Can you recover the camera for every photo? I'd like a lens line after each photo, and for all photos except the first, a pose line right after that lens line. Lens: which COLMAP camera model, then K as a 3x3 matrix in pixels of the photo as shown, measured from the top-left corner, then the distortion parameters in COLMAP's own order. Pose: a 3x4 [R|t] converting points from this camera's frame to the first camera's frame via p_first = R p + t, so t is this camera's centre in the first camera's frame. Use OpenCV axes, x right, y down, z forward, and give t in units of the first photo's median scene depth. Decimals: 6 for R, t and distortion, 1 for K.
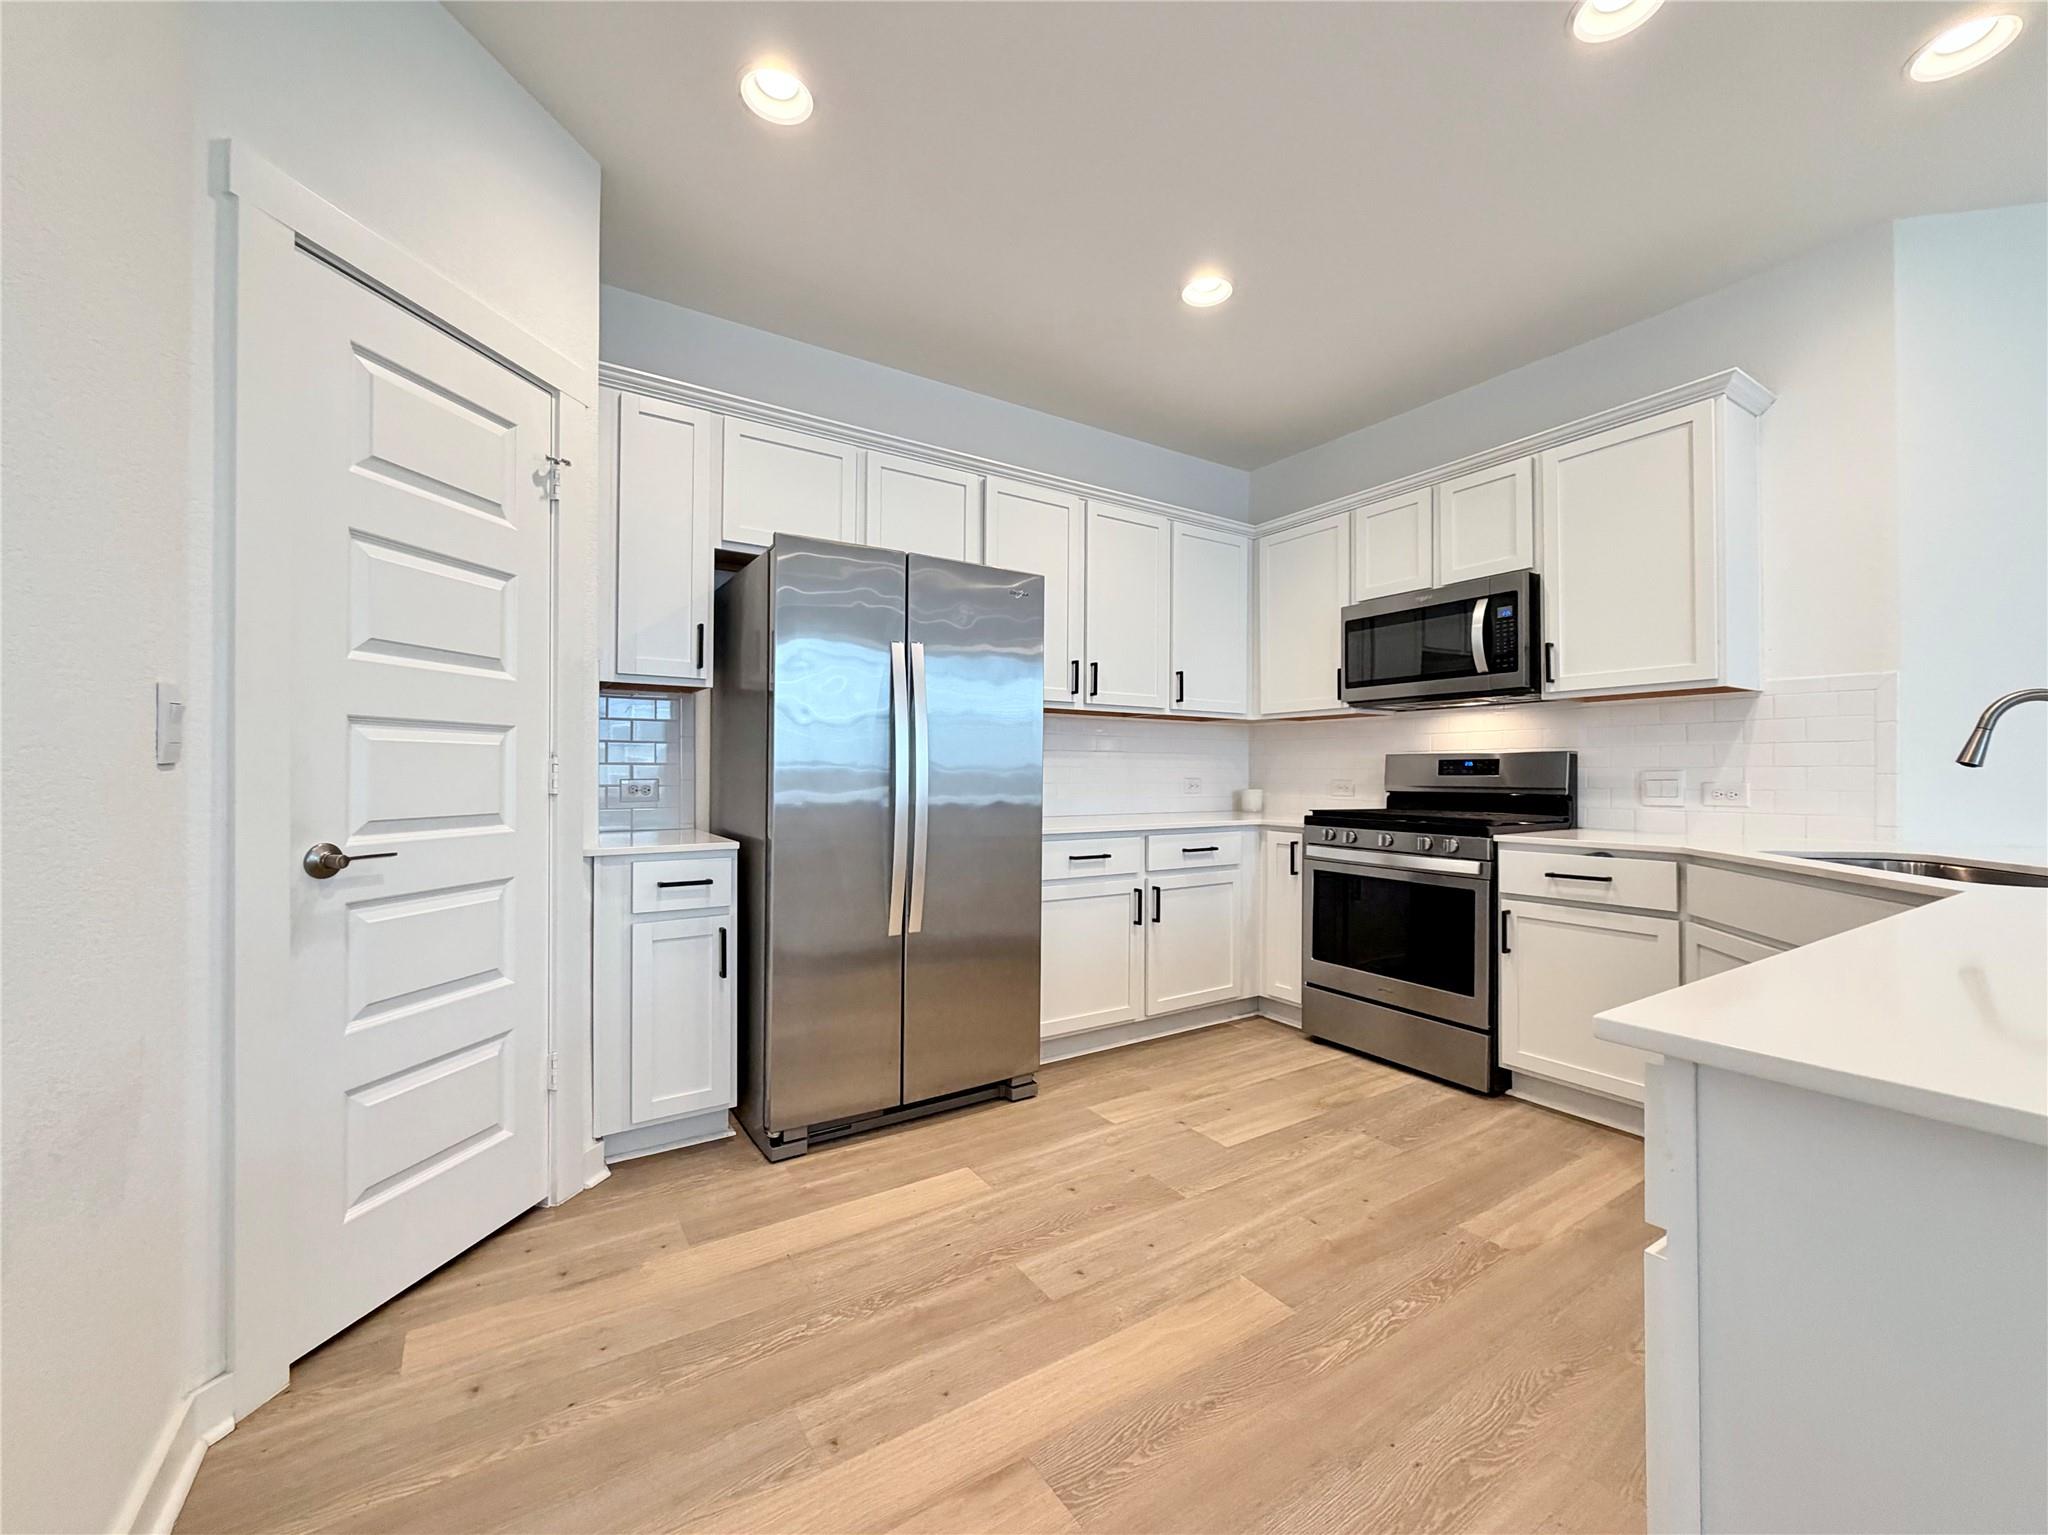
lens RADIAL K [[813.5, 0, 1030.0], [0, 813.5, 766.7], [0, 0, 1]] dist [-0.000626, -0.000294]
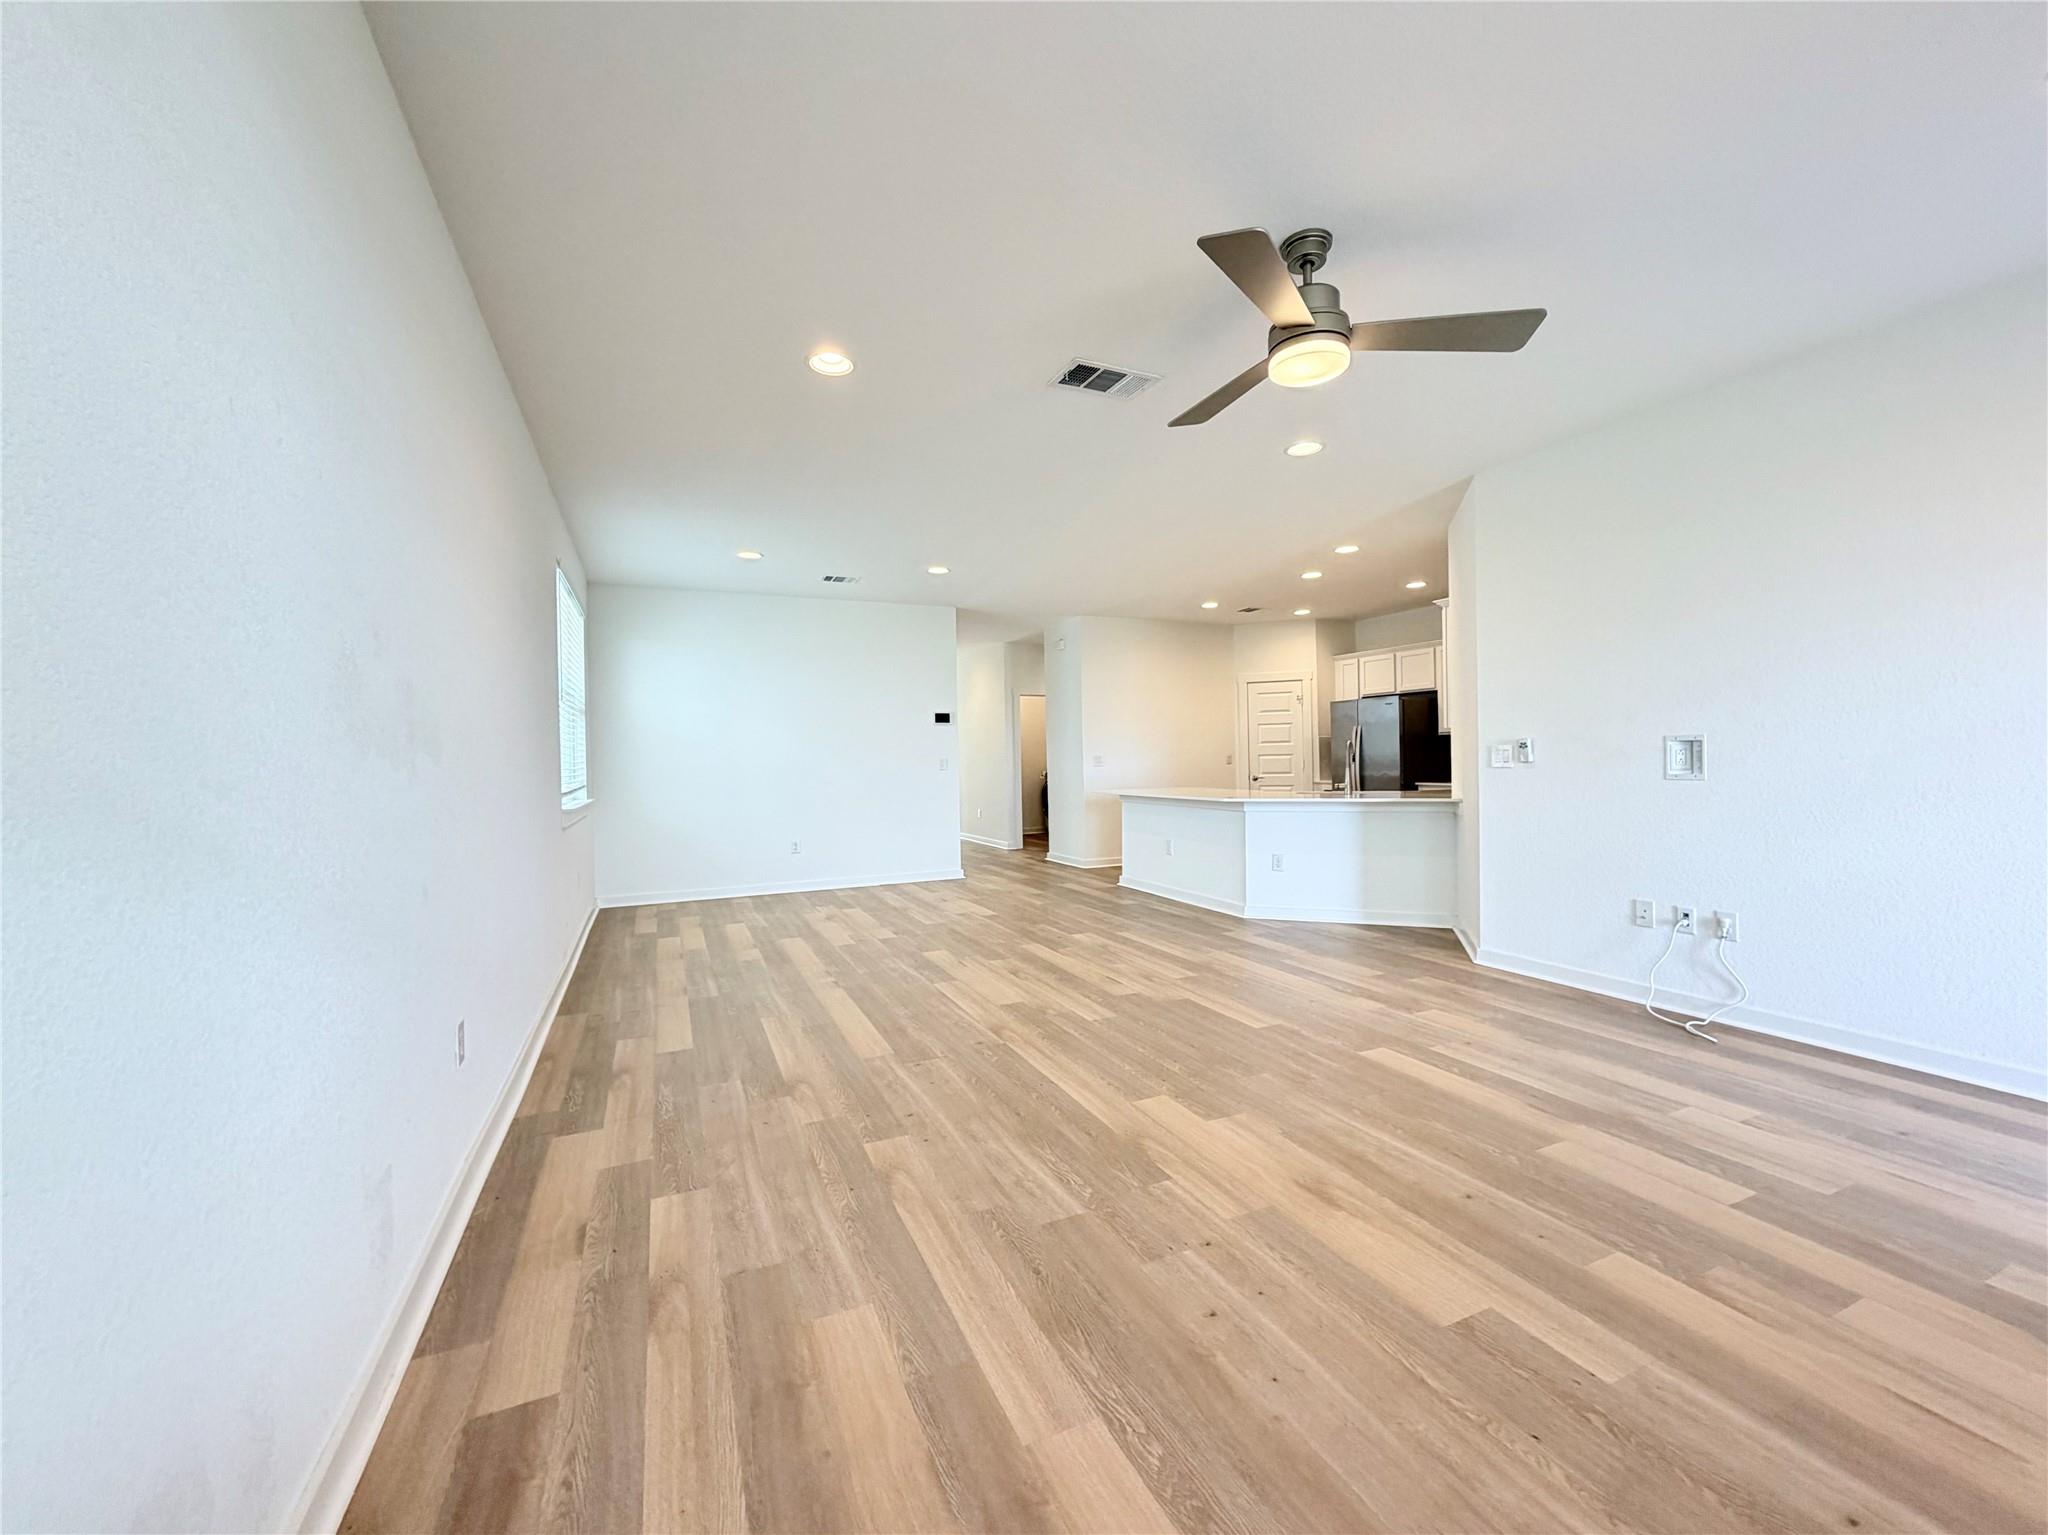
lens RADIAL K [[819.3, 0, 1026.2], [0, 819.3, 766.8], [0, 0, 1]] dist [-0.000985, -0.000247]
pose [[-0.155790, 0.008727, -0.987752, 3.136363], [0.026628, 0.999635, 0.004632, -0.024251], [0.987431, -0.025581, -0.155966, 0.137028]]
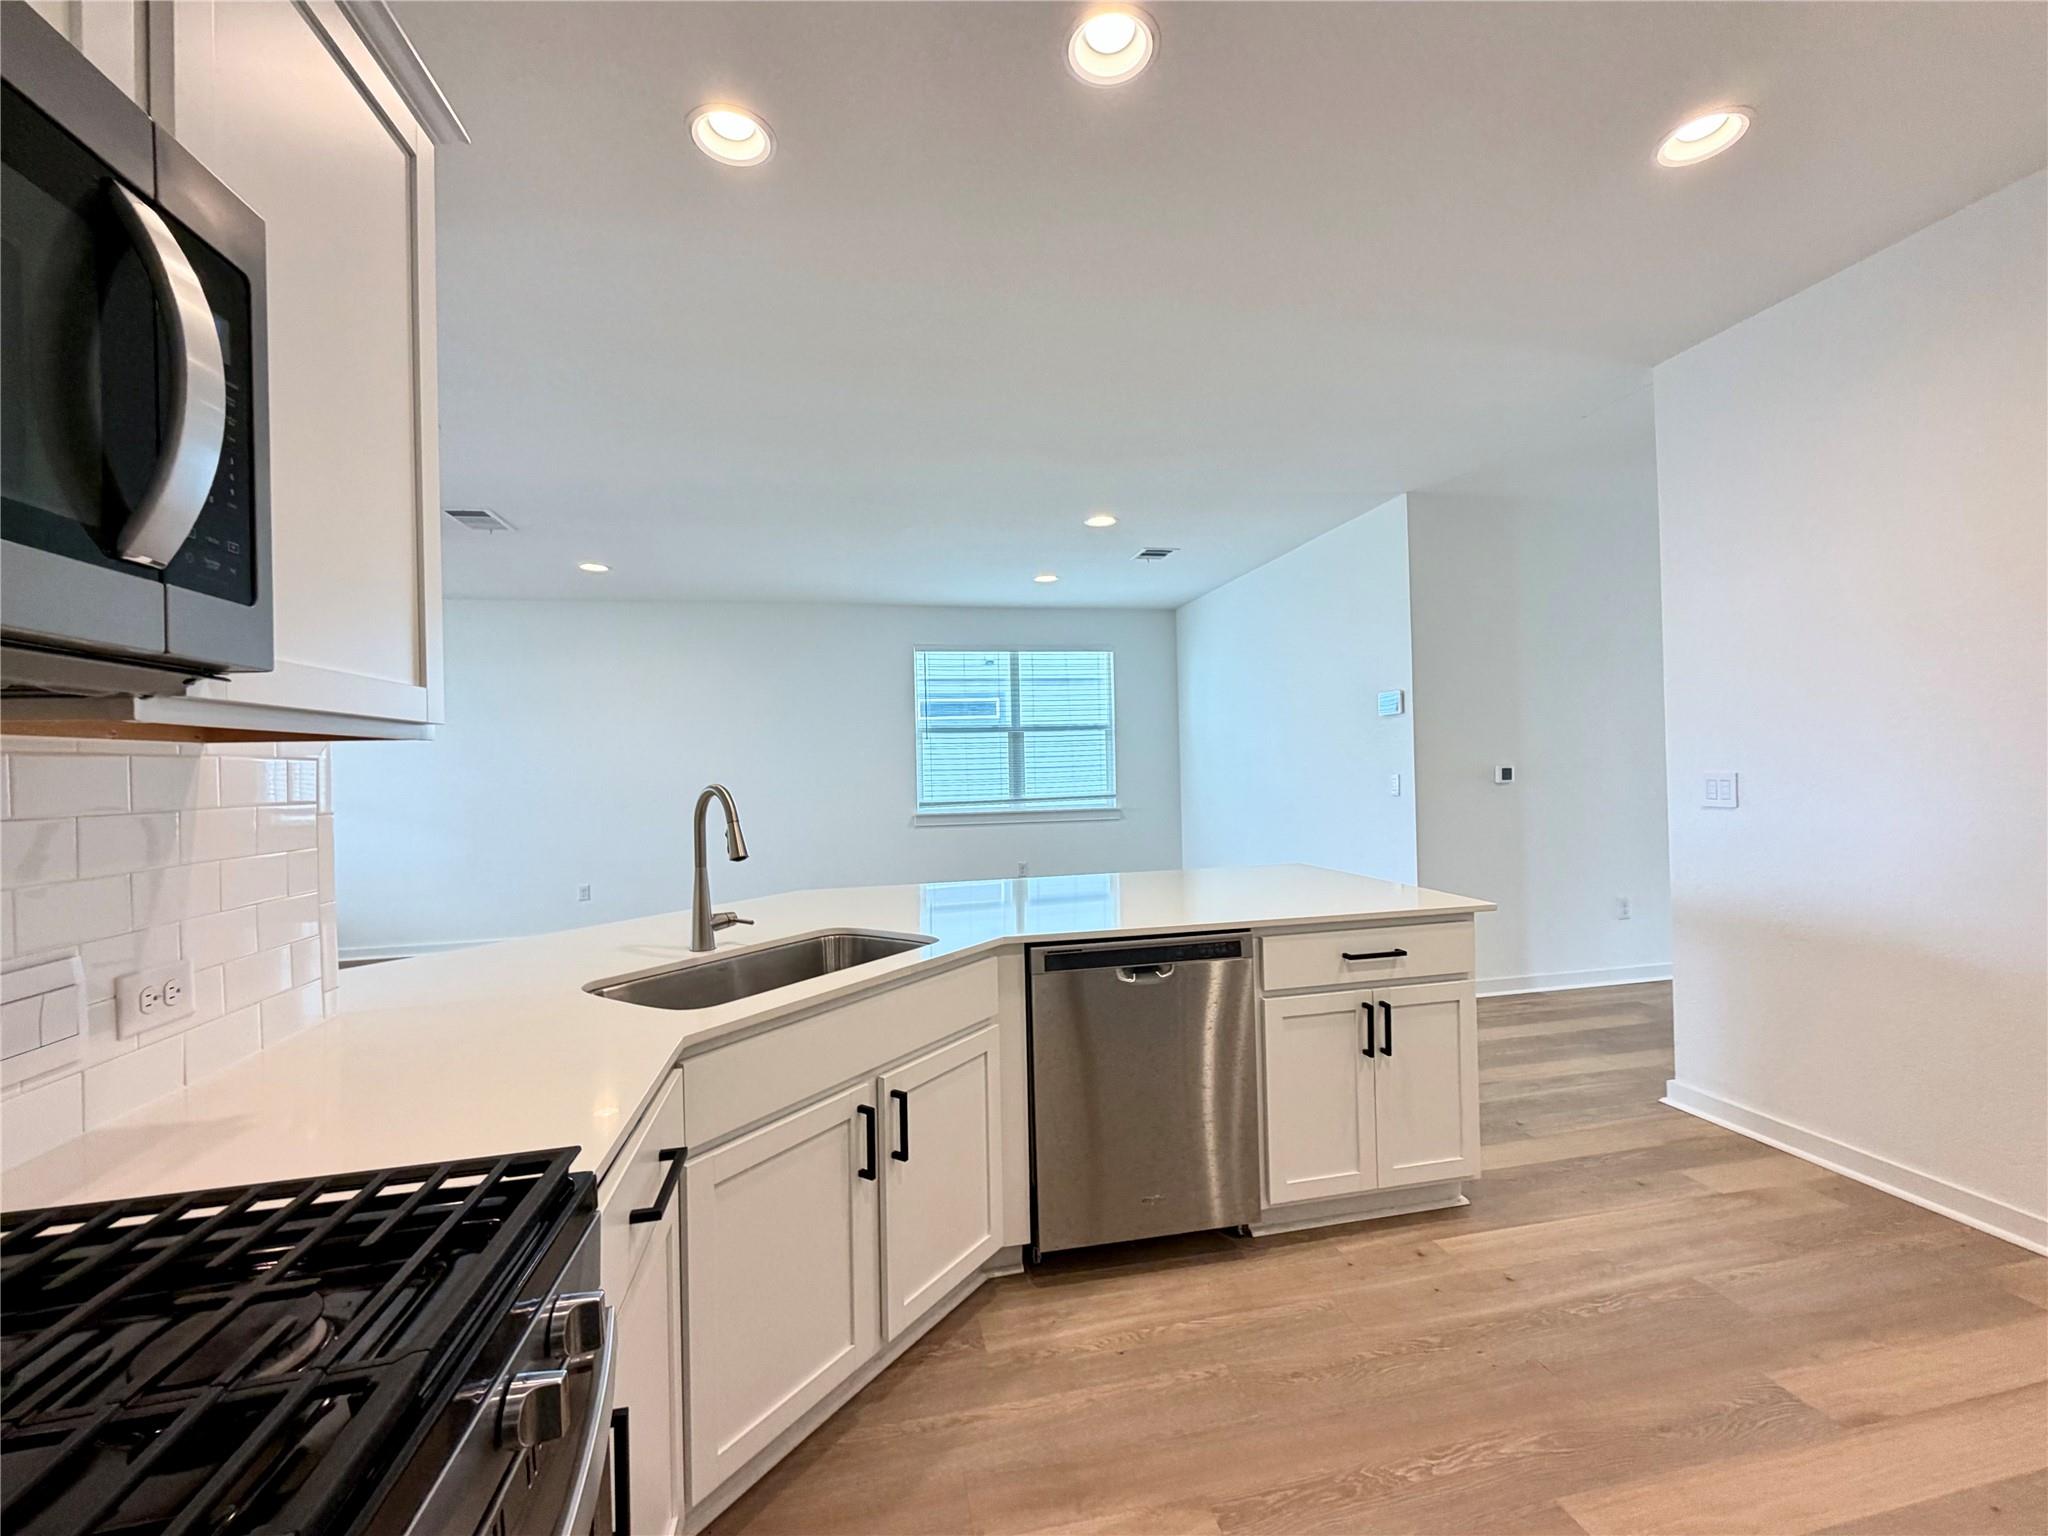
lens RADIAL K [[832.8, 0, 1028.3], [0, 832.8, 769.7], [0, 0, 1]] dist [-0.003768, -0.000339]
pose [[-0.930380, 0.022294, 0.365917, 0.302858], [0.021075, 0.999751, -0.007327, -0.064193], [-0.365989, 0.000895, -0.930619, 1.205637]]
